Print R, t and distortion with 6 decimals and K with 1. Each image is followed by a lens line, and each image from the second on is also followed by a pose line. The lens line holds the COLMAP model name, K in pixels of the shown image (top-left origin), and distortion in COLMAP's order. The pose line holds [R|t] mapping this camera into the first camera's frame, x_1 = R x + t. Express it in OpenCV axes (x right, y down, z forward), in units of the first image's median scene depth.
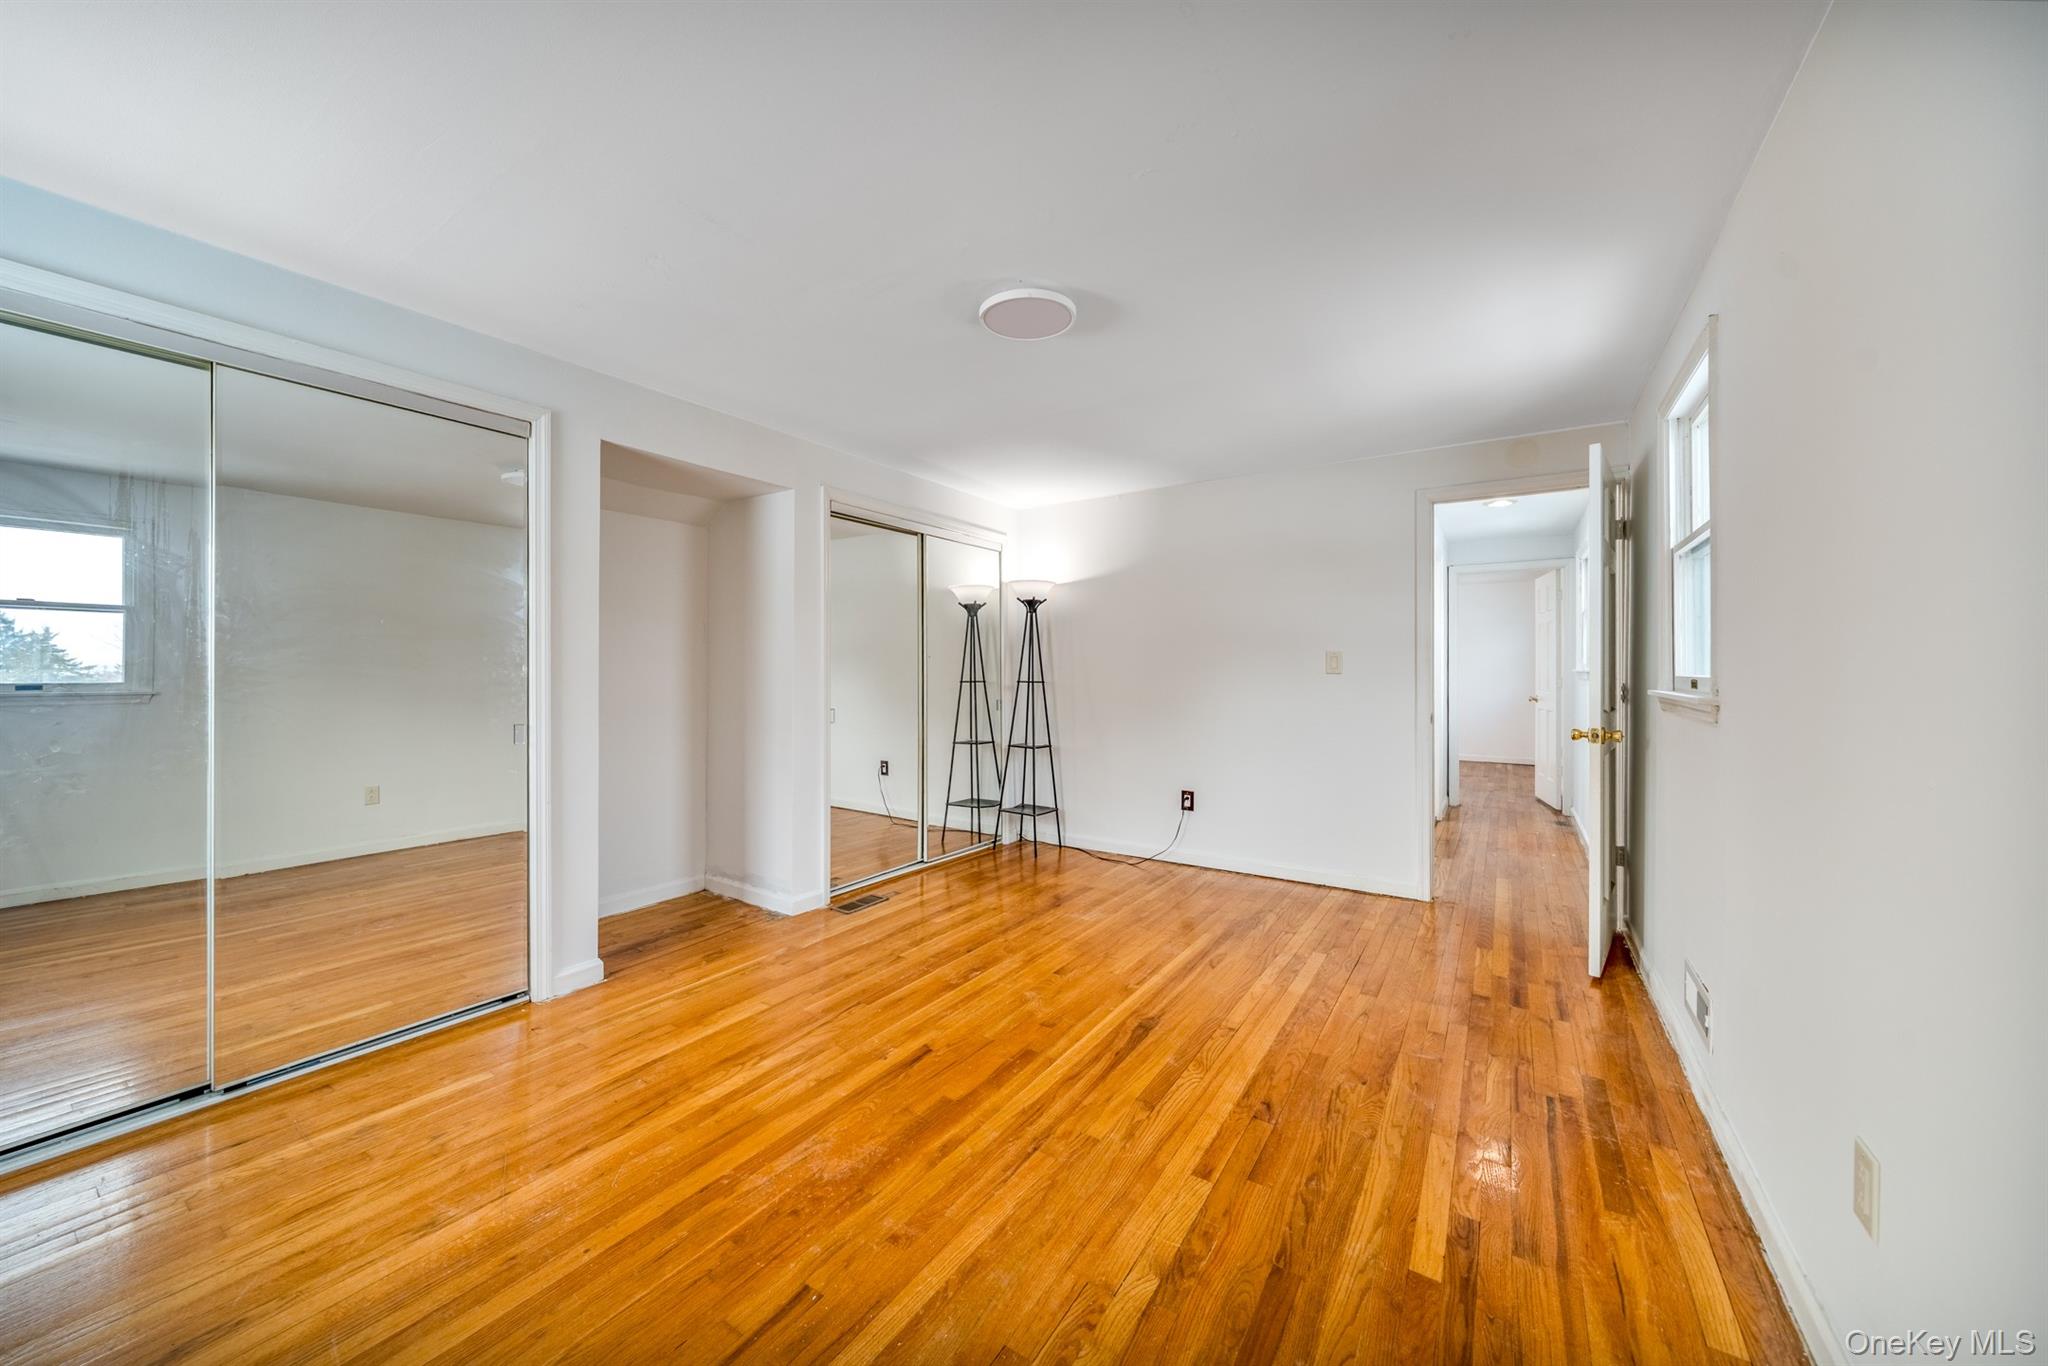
lens RADIAL K [[705.1, 0, 1024.0], [0, 705.1, 683.0], [0, 0, 1]] dist [-0.023205, 0.000061]
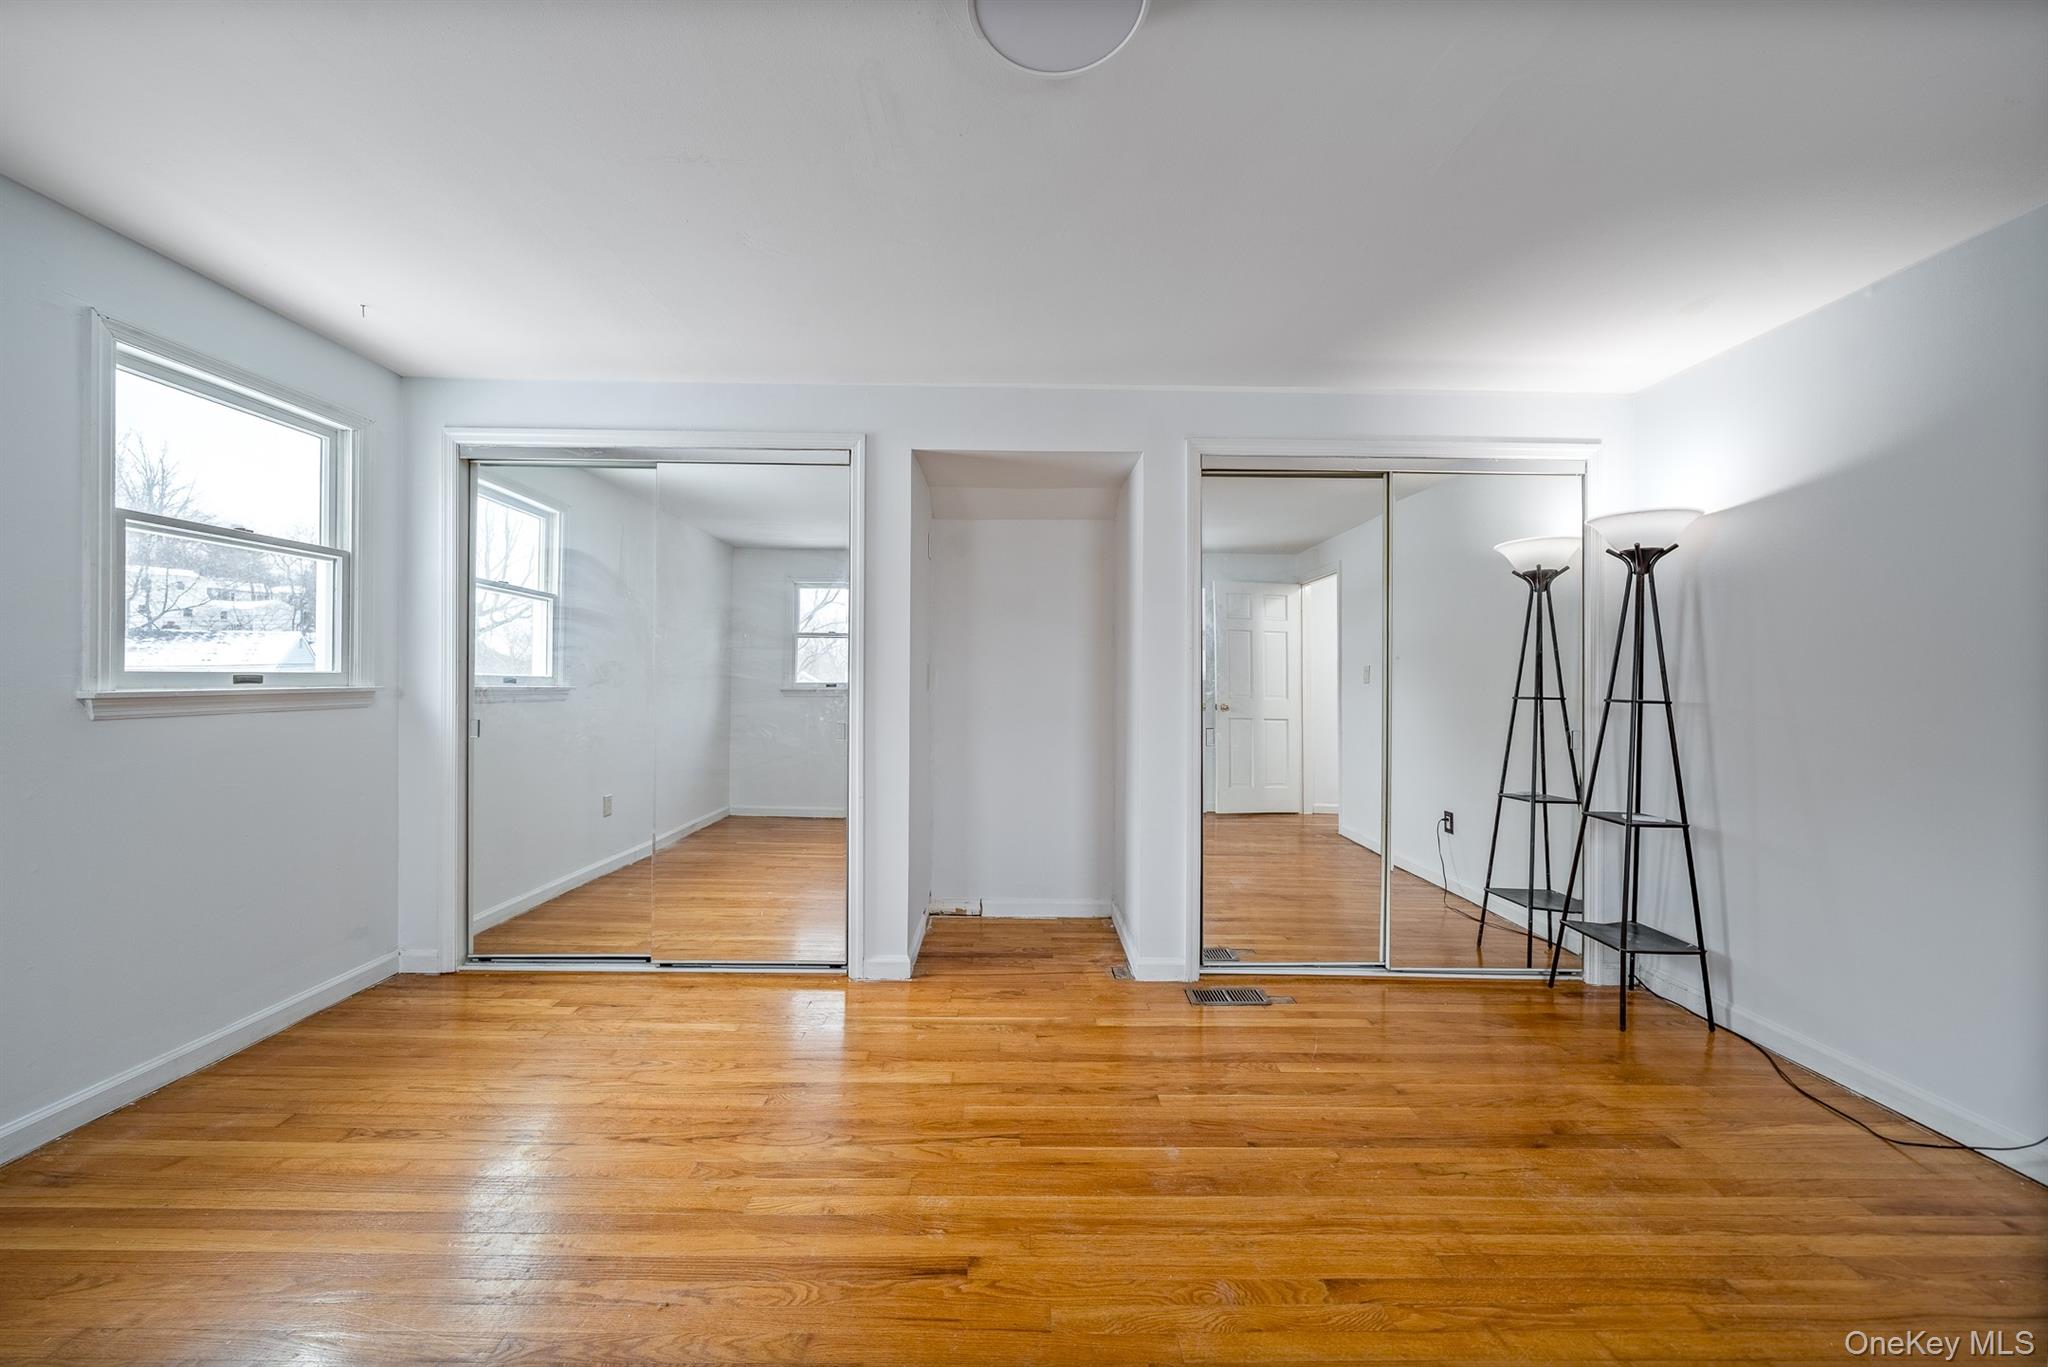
lens RADIAL K [[715.8, 0, 1024.2], [0, 715.8, 673.1], [0, 0, 1]] dist [-0.009085, 0.000159]
pose [[0.572494, 0.001947, -0.819906, 0.252835], [-0.026803, 0.999507, -0.016342, -0.001486], [0.819470, 0.031332, 0.572264, 0.401518]]
